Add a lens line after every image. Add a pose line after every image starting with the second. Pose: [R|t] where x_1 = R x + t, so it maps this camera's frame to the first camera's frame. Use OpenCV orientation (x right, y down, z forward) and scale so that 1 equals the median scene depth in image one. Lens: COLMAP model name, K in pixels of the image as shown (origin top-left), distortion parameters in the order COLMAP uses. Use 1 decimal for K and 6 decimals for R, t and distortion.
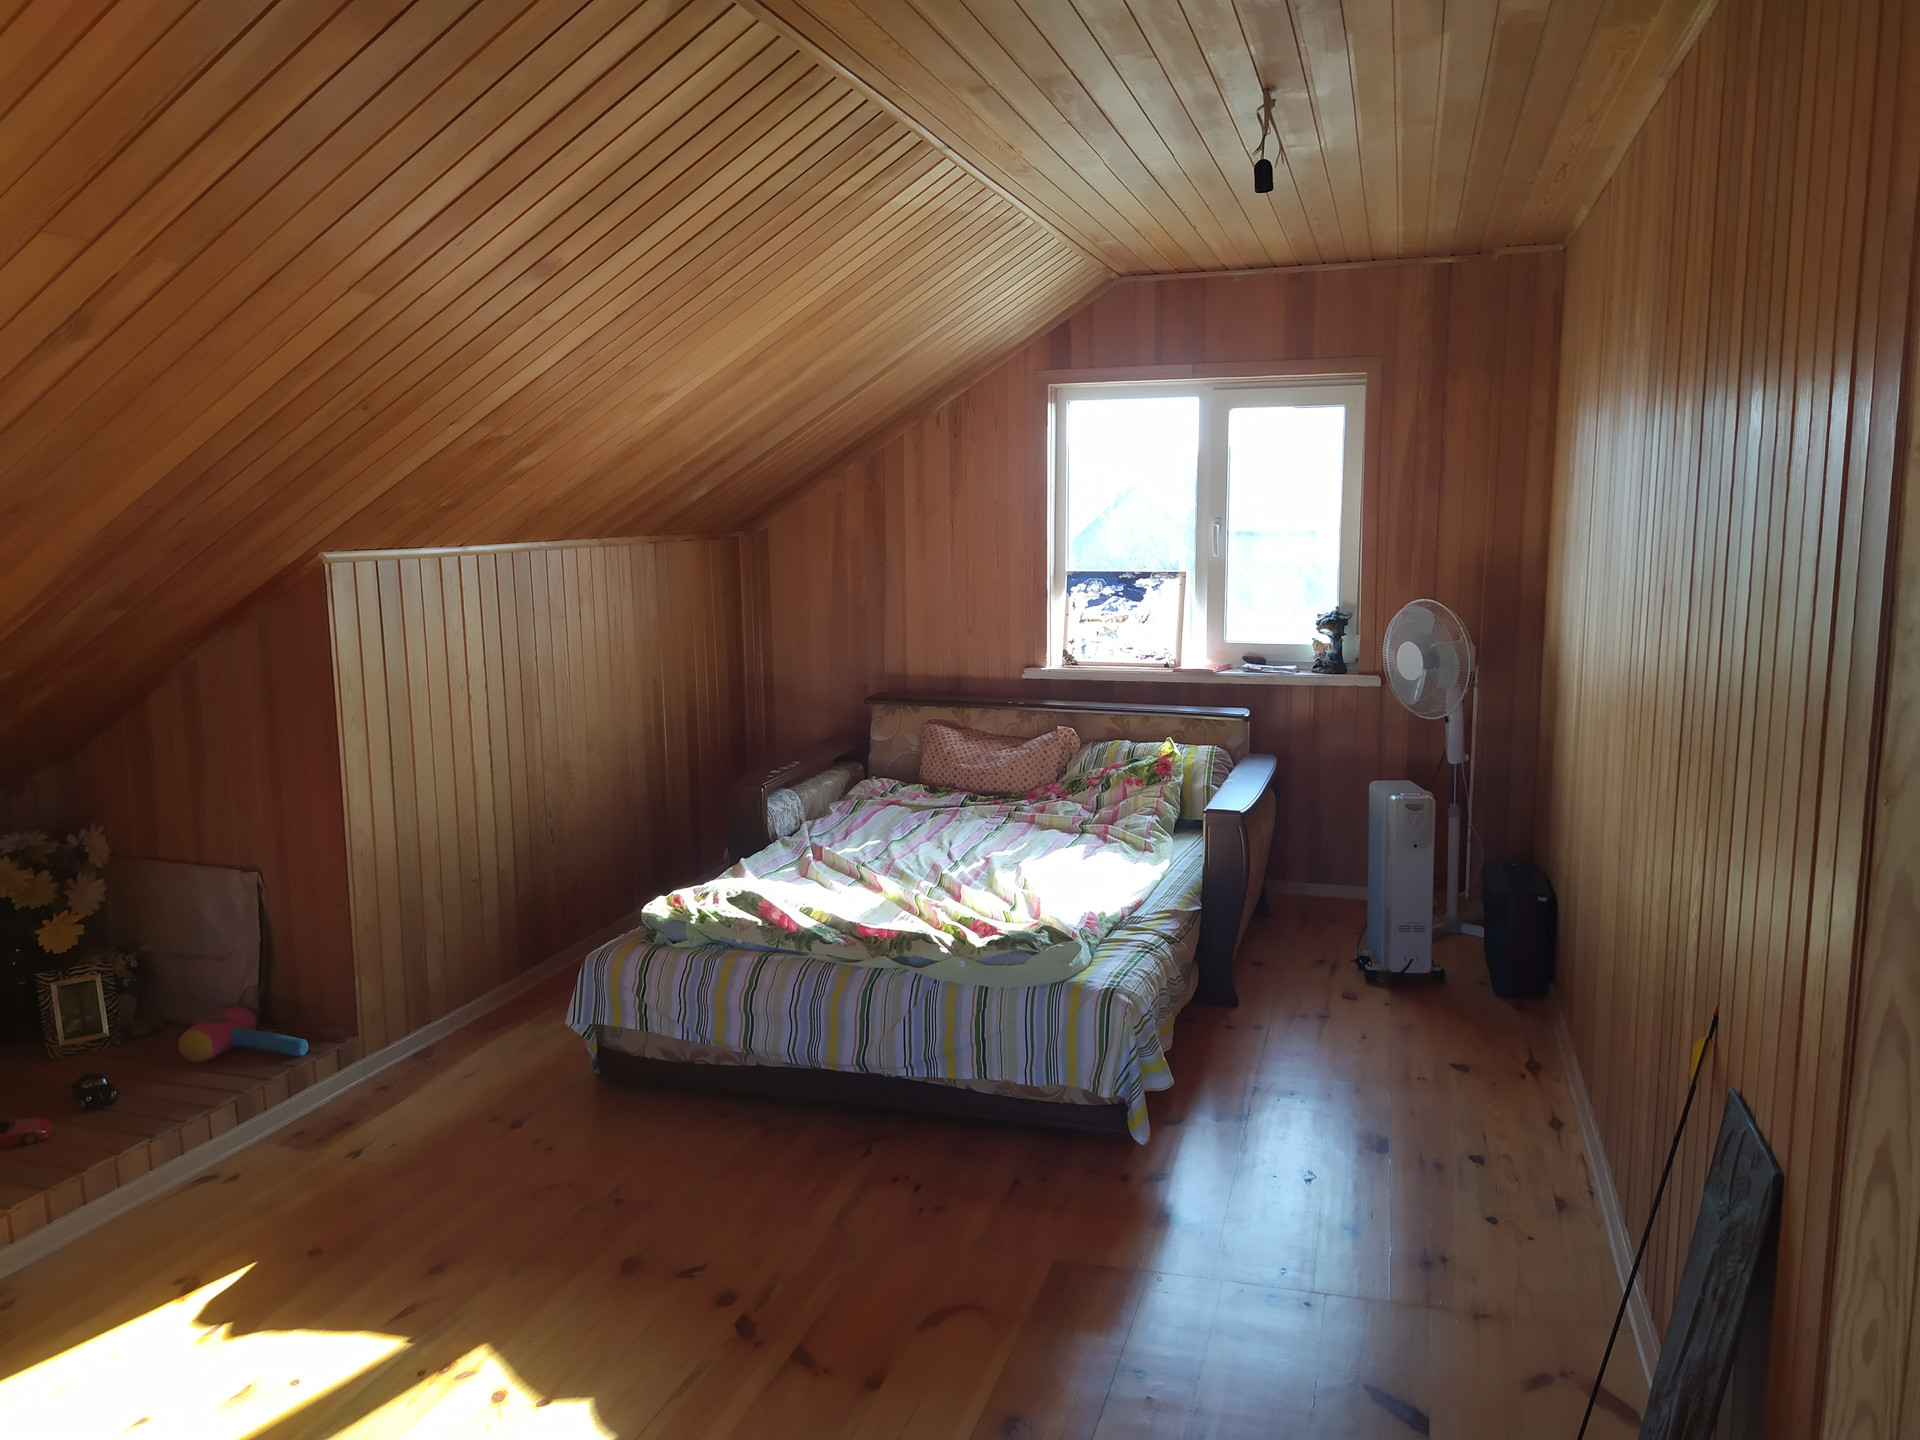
lens RADIAL K [[1431.8, 0, 960.0], [0, 1431.8, 720.0], [0, 0, 1]] dist [0.125927, -0.177891]
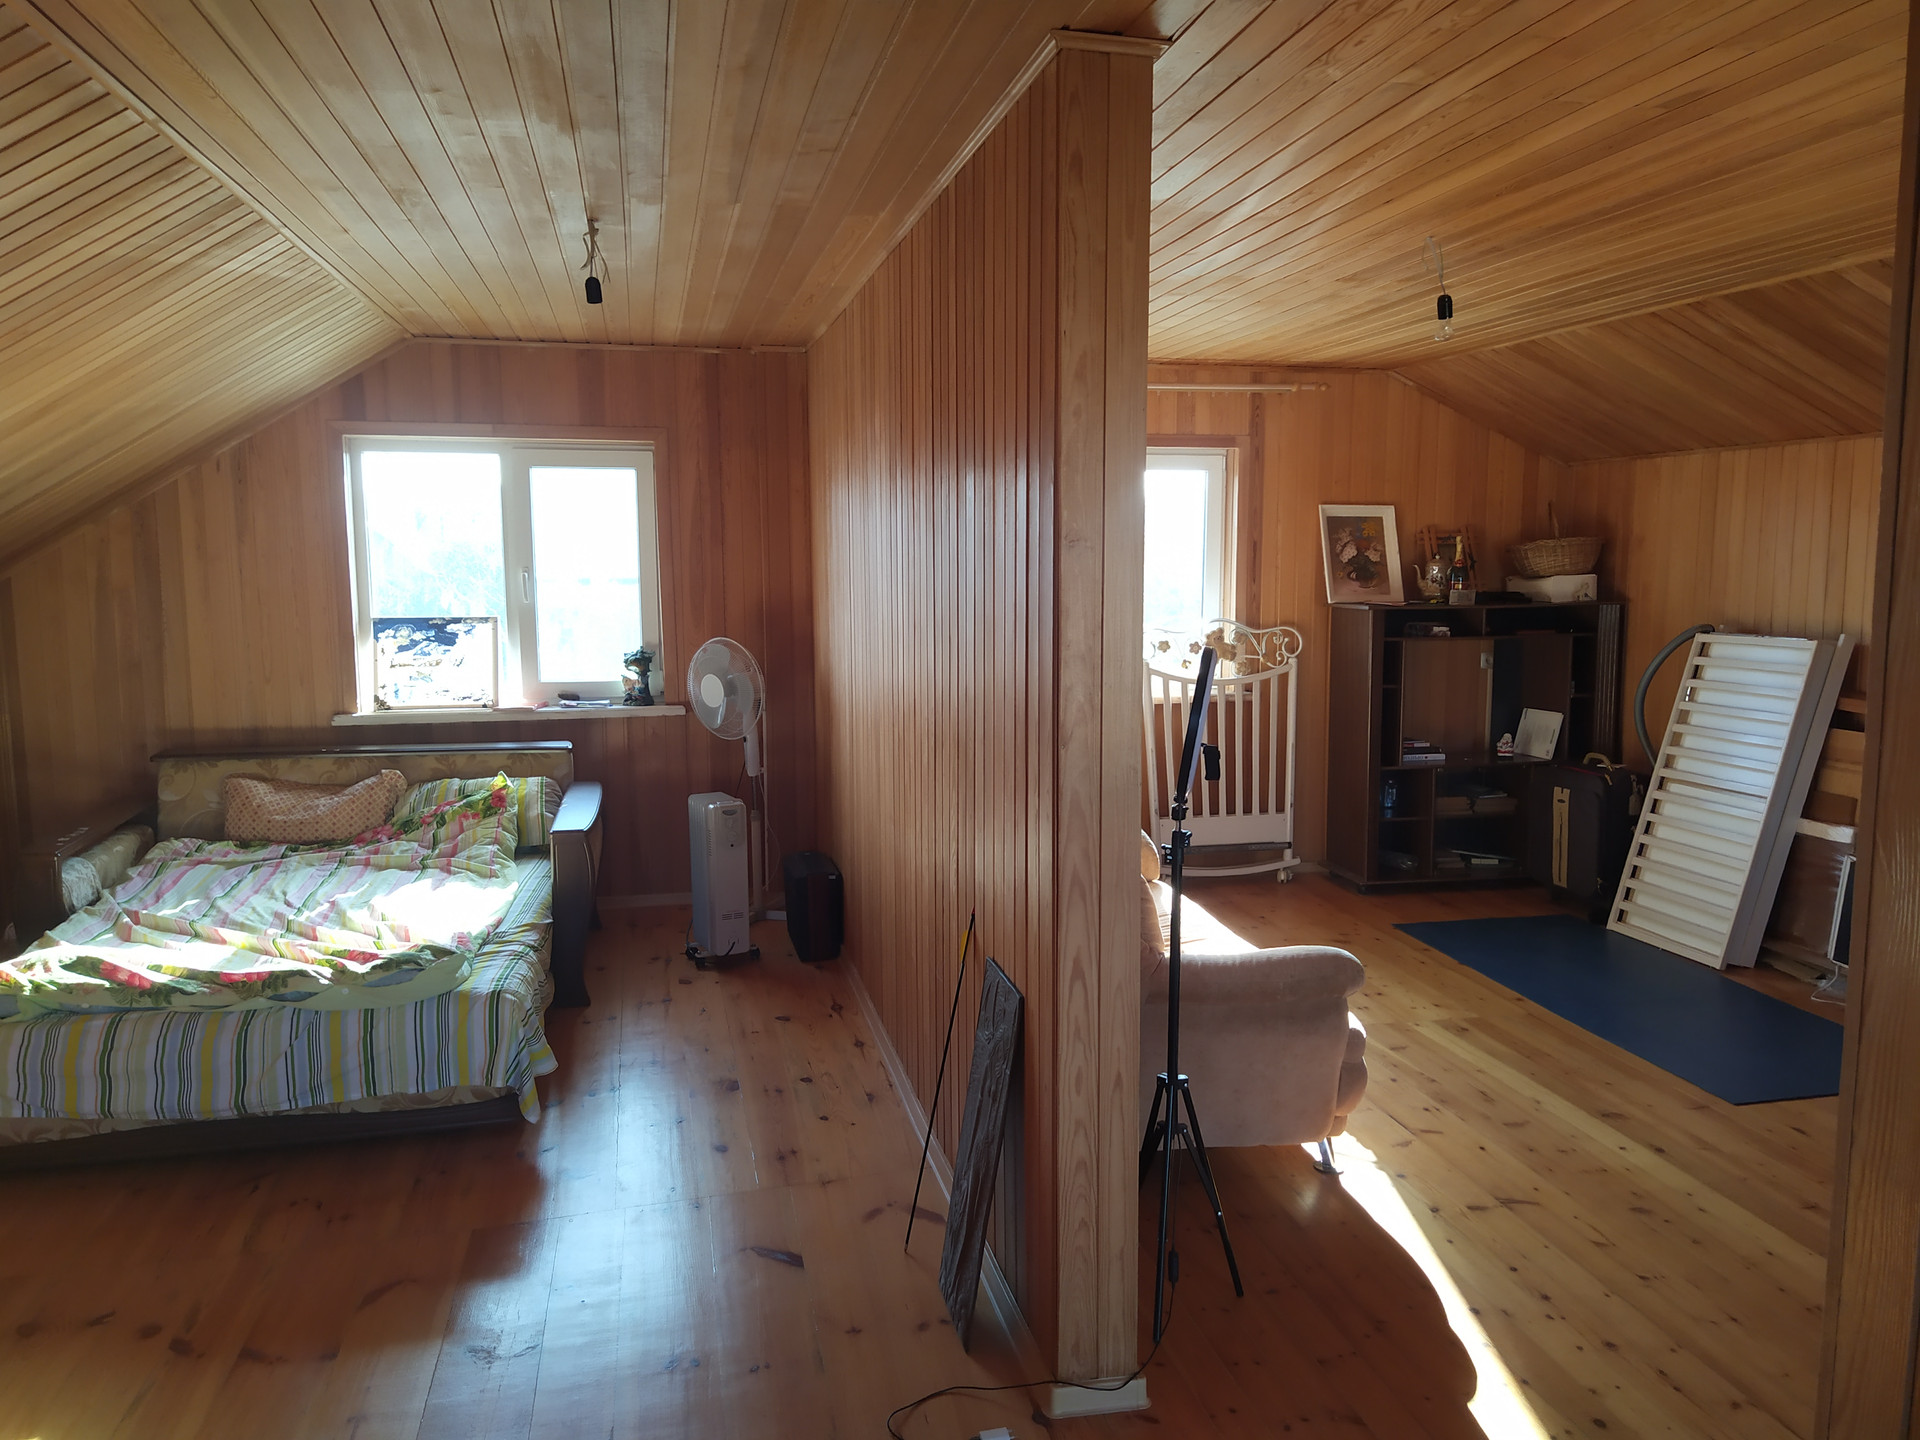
lens RADIAL K [[1431.8, 0, 960.0], [0, 1431.8, 720.0], [0, 0, 1]] dist [0.125927, -0.177891]
pose [[0.874094, -0.054632, 0.482674, -0.084030], [0.068889, 0.997554, -0.011844, 0.011549], [-0.480846, 0.043604, 0.875720, -0.123209]]
